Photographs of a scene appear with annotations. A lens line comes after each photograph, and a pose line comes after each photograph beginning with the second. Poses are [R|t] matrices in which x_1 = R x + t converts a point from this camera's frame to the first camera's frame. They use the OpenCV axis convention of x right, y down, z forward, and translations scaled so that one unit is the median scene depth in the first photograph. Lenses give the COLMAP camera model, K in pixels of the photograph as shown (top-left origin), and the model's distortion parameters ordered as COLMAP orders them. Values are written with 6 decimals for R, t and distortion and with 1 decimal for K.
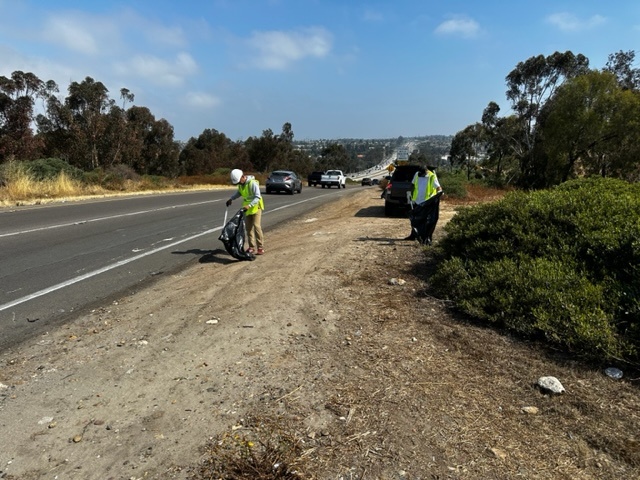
lens RADIAL K [[473.0, 0, 320.0], [0, 473.0, 240.0], [0, 0, 1]] dist [0.083276, -0.126048]
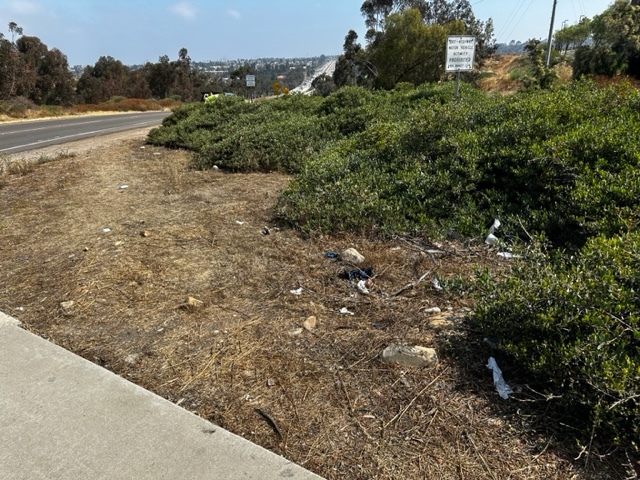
lens RADIAL K [[483.9, 0, 320.0], [0, 483.9, 240.0], [0, 0, 1]] dist [-0.003687, -0.002541]
pose [[0.987501, -0.075388, 0.138416, 0.842693], [0.053873, 0.986744, 0.153081, 0.331497], [-0.148122, -0.143710, 0.978472, -2.222667]]
